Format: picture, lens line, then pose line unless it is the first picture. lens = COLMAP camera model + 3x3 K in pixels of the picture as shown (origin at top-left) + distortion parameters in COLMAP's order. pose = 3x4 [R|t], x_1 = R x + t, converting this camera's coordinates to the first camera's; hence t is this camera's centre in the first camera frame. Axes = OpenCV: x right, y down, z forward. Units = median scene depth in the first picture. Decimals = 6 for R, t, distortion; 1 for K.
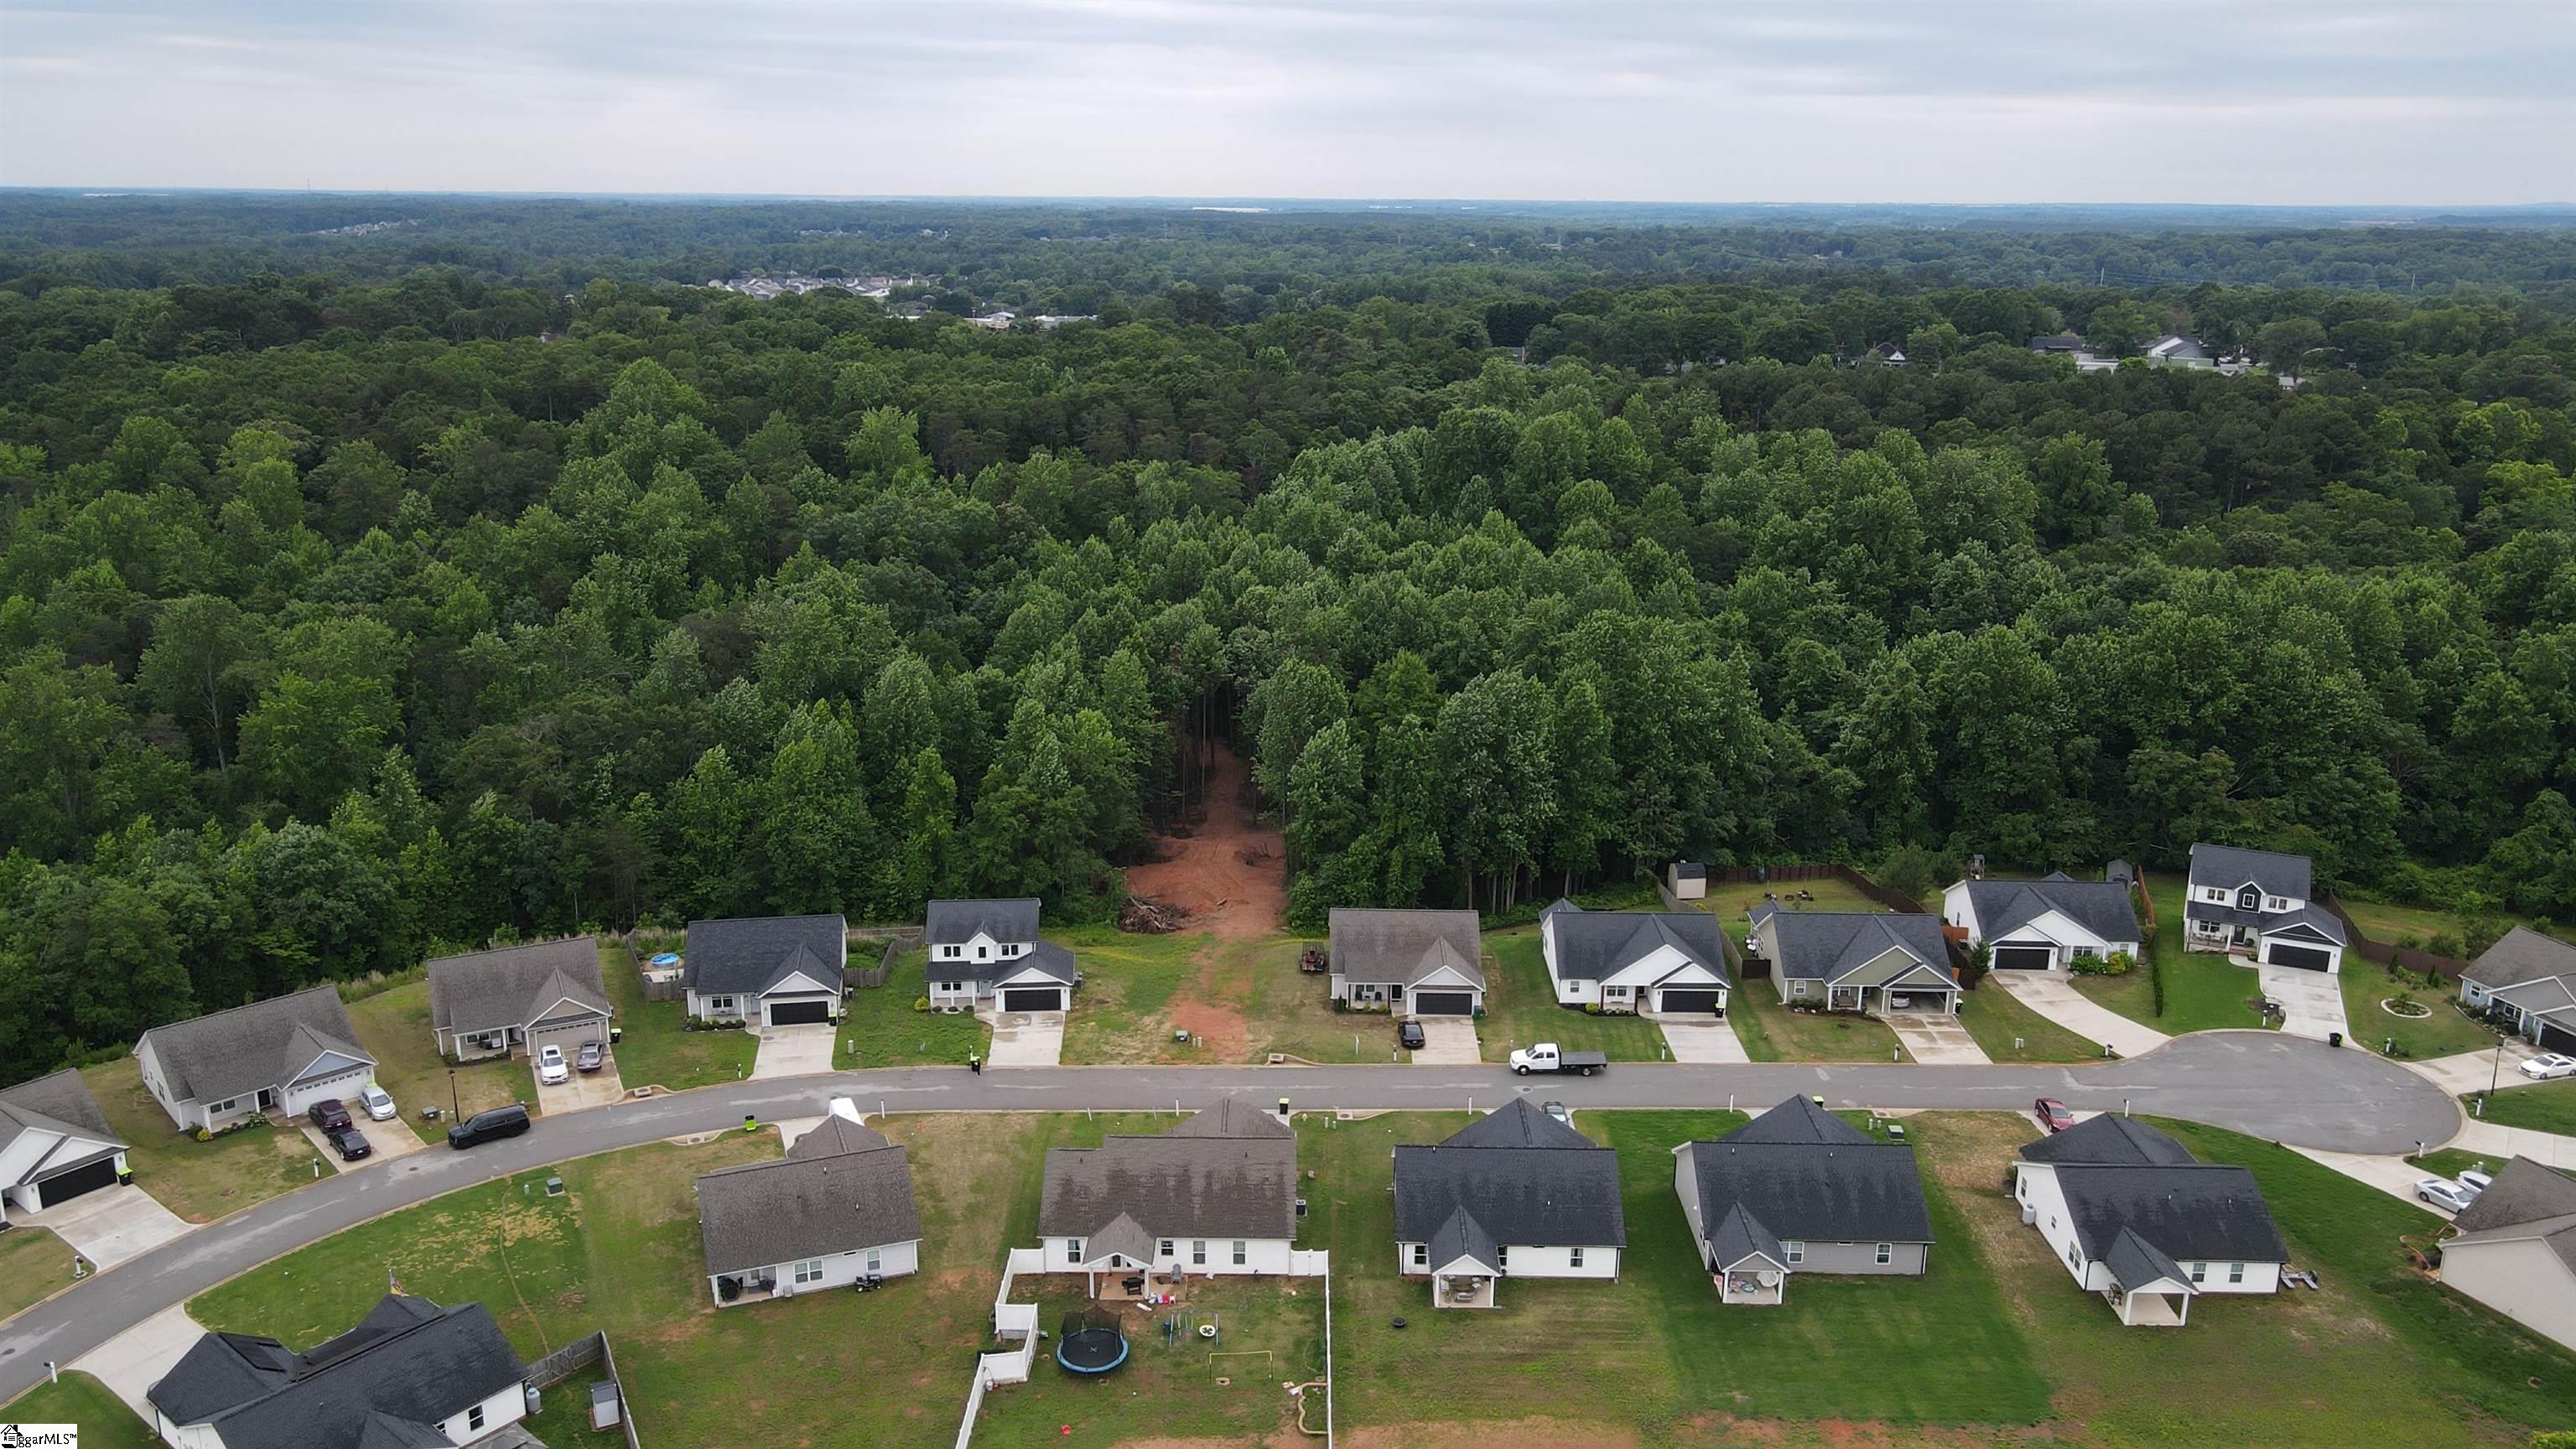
lens RADIAL K [[1906.7, 0, 1288.0], [0, 1906.7, 724.5], [0, 0, 1]] dist [-0.012329, 0.045833]
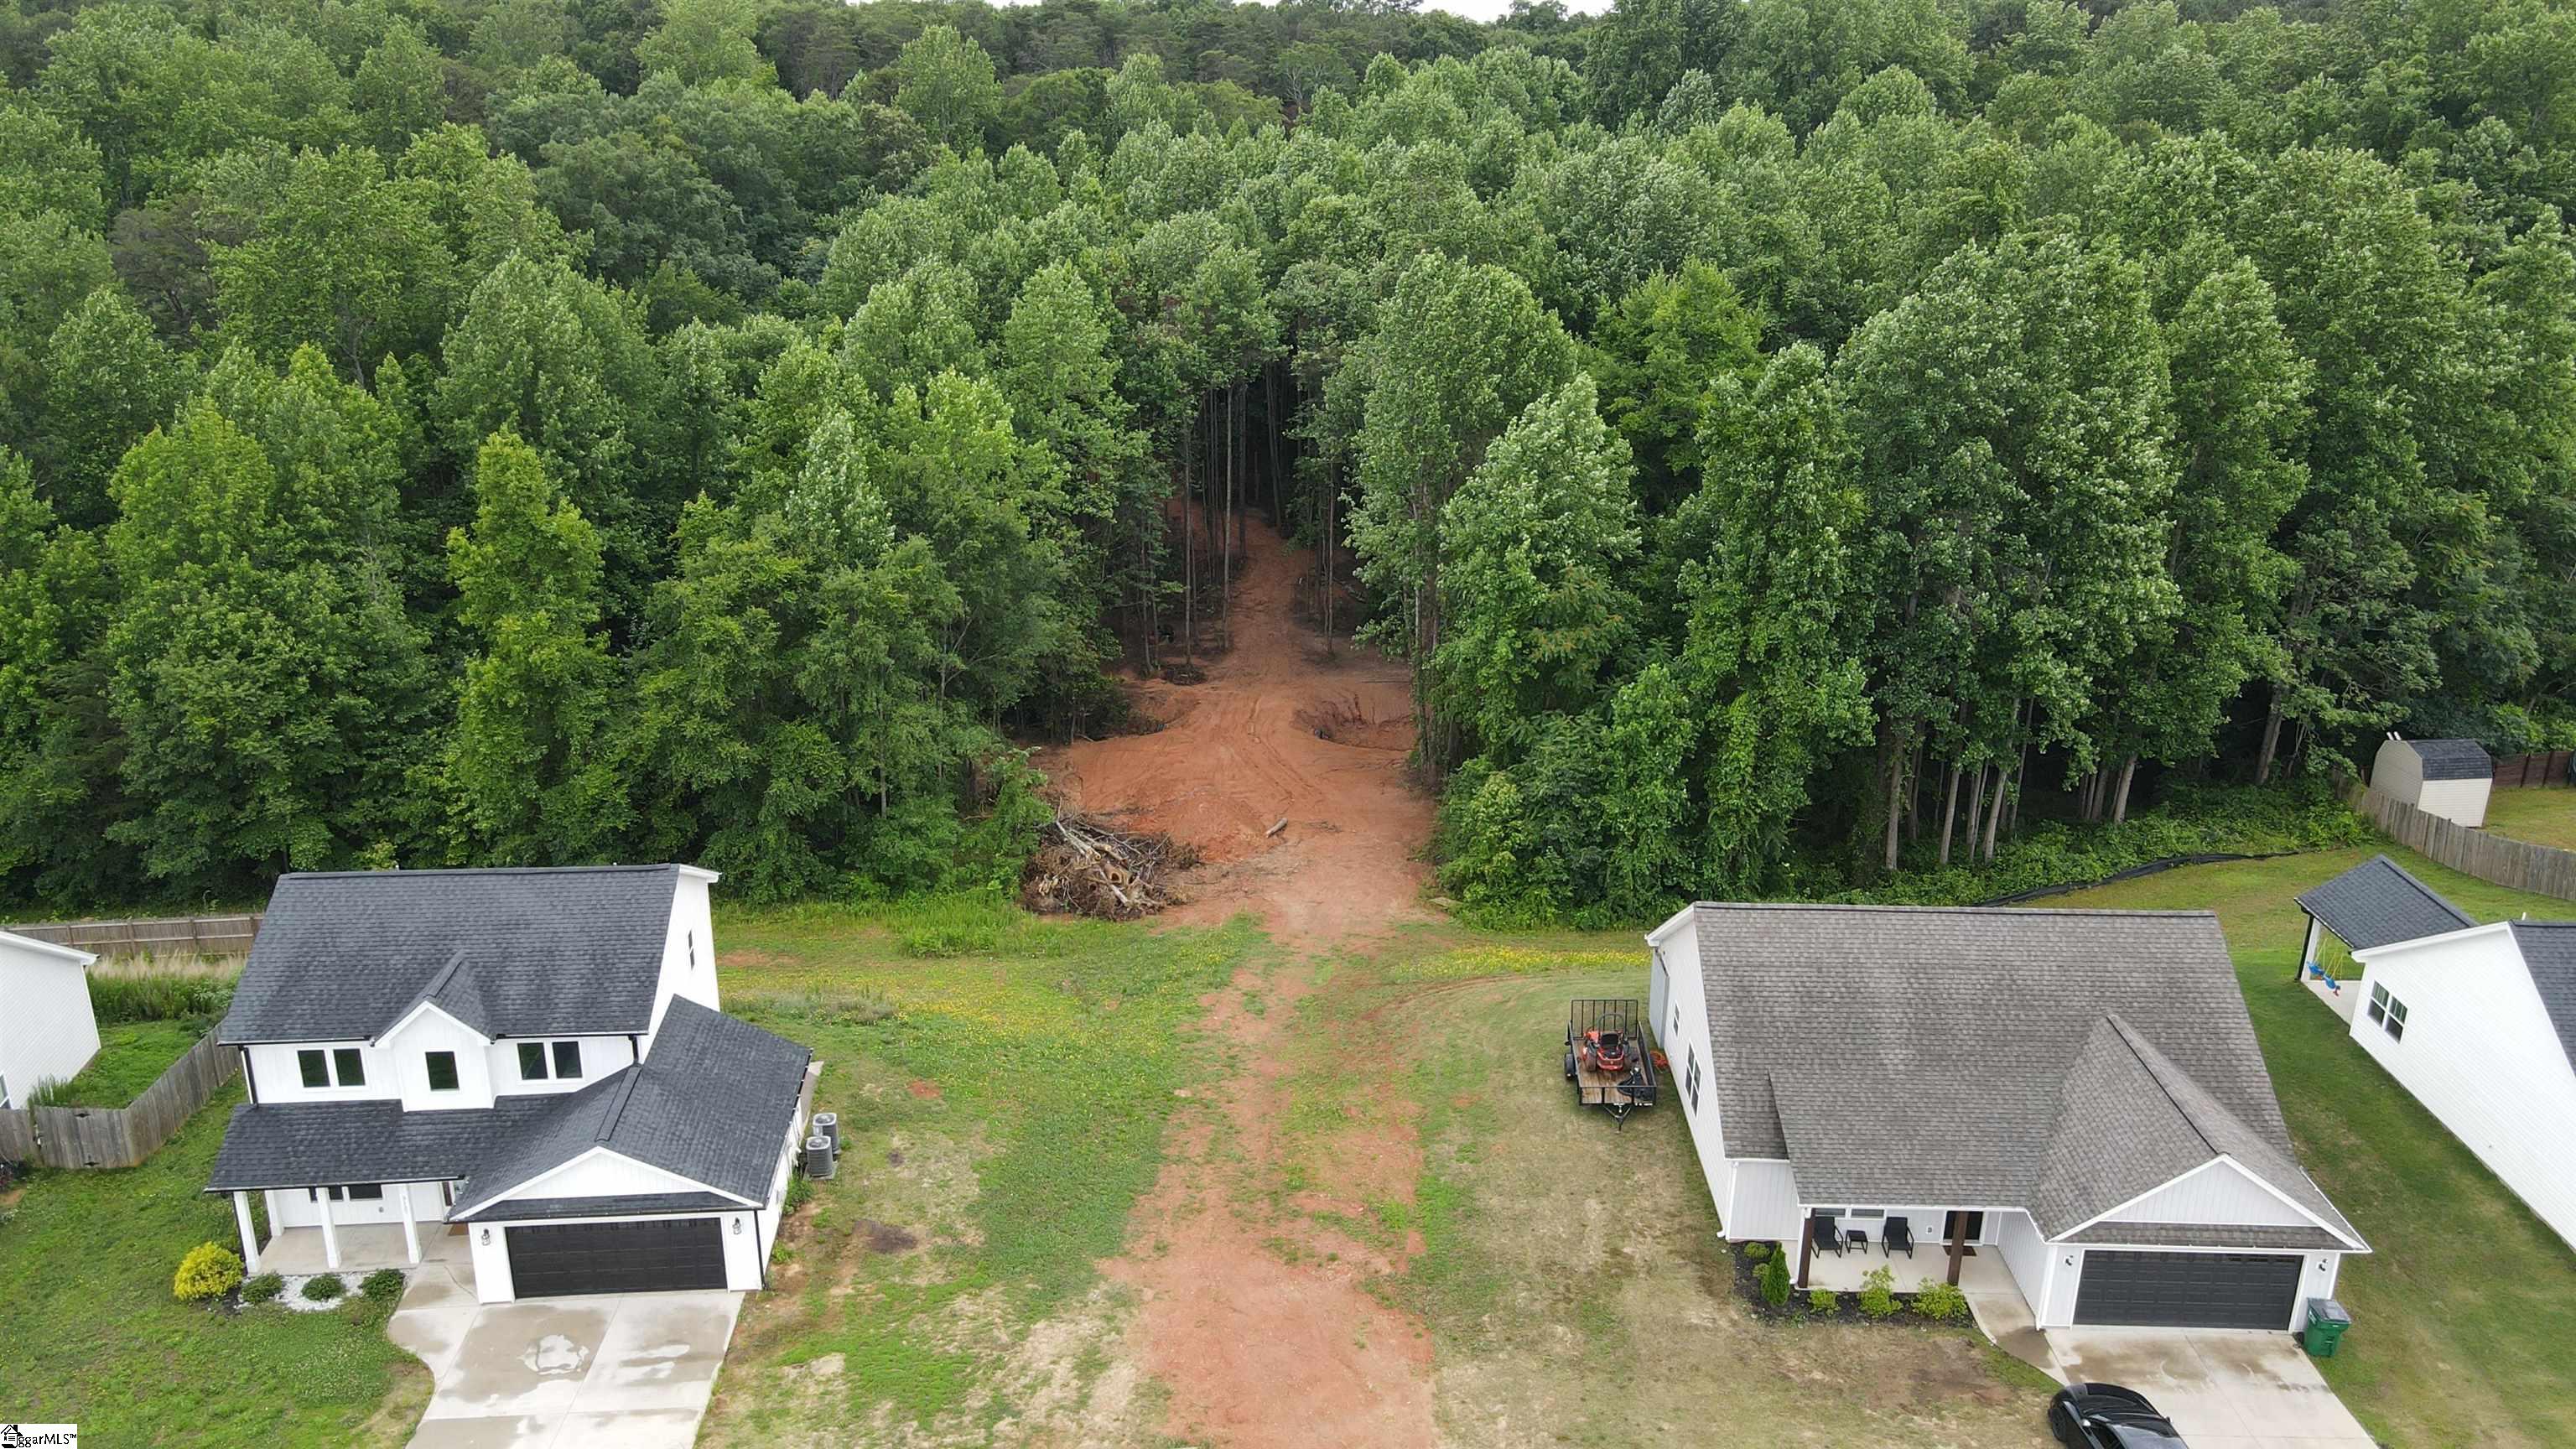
lens RADIAL K [[1906.7, 0, 1288.0], [0, 1906.7, 724.5], [0, 0, 1]] dist [-0.012329, 0.045833]
pose [[0.999990, 0.001809, -0.004030, -0.032115], [-0.001519, 0.997490, 0.070787, 0.042083], [0.004148, -0.070780, 0.997483, 0.607770]]
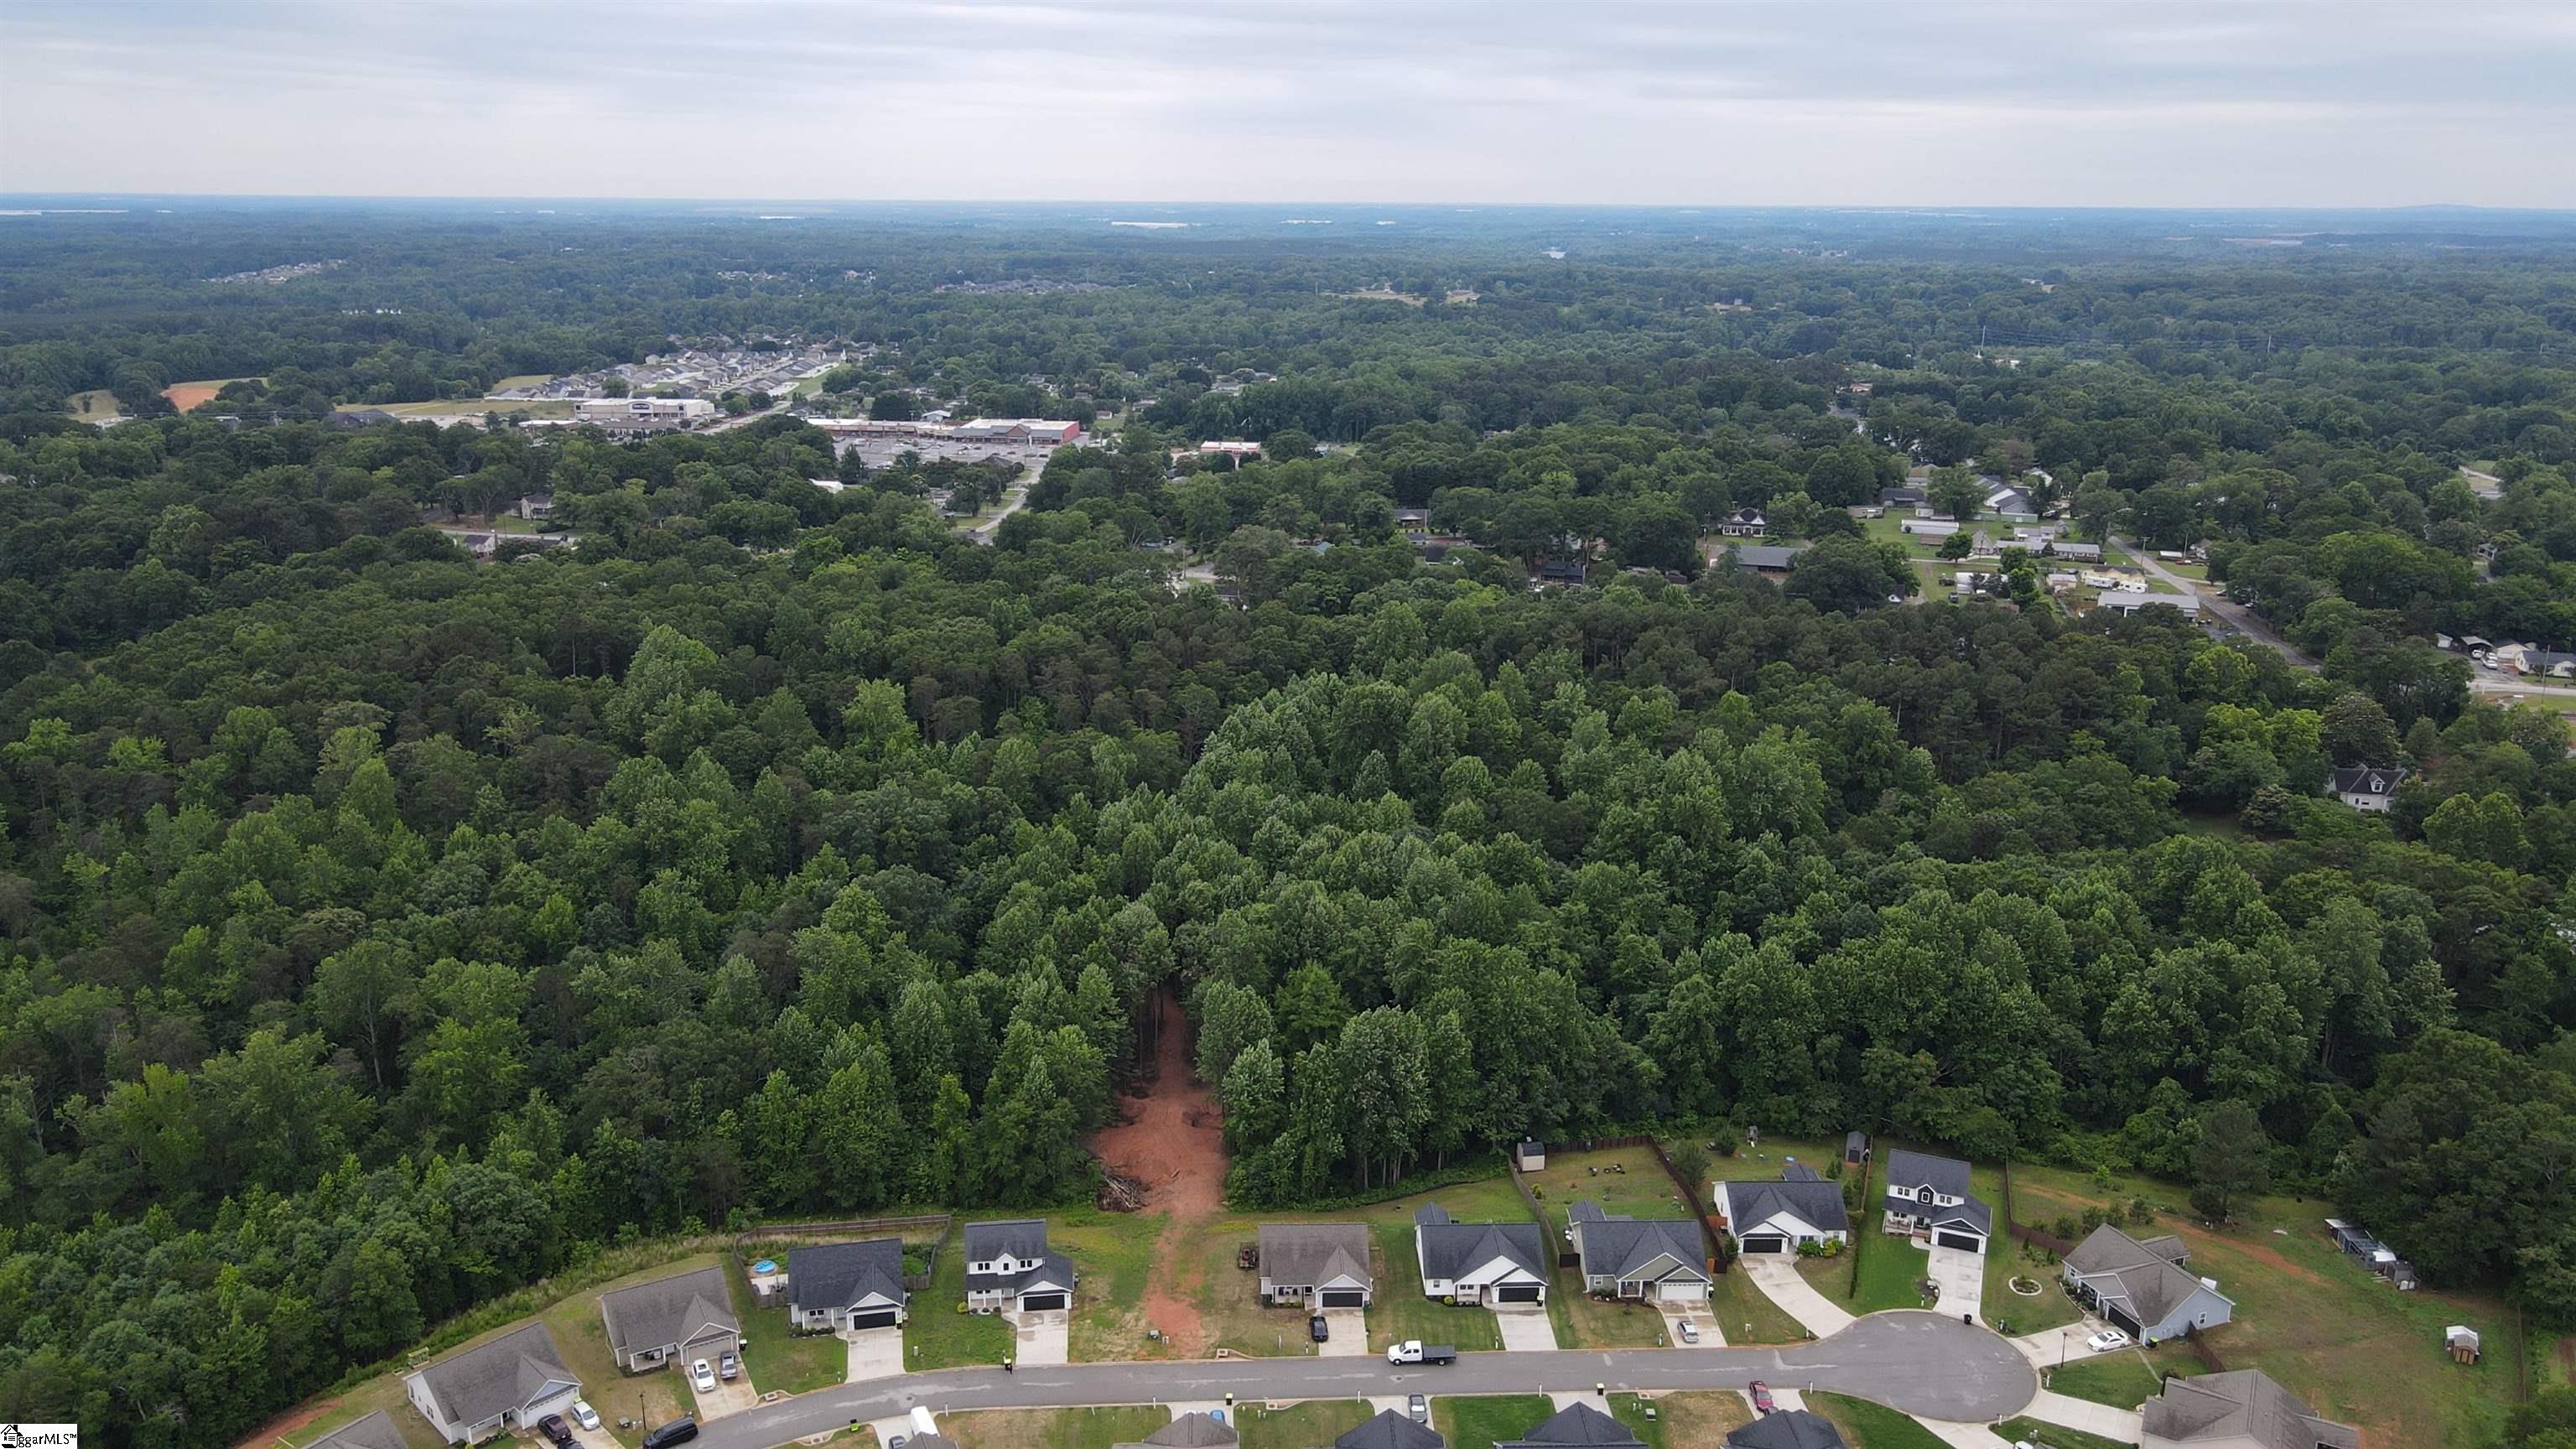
lens RADIAL K [[1906.7, 0, 1288.0], [0, 1906.7, 724.5], [0, 0, 1]] dist [-0.012329, 0.045833]
pose [[0.999140, -0.013036, 0.039362, -0.005569], [0.013052, 0.999915, -0.000141, -0.221254], [-0.039357, 0.000654, 0.999225, -0.310615]]
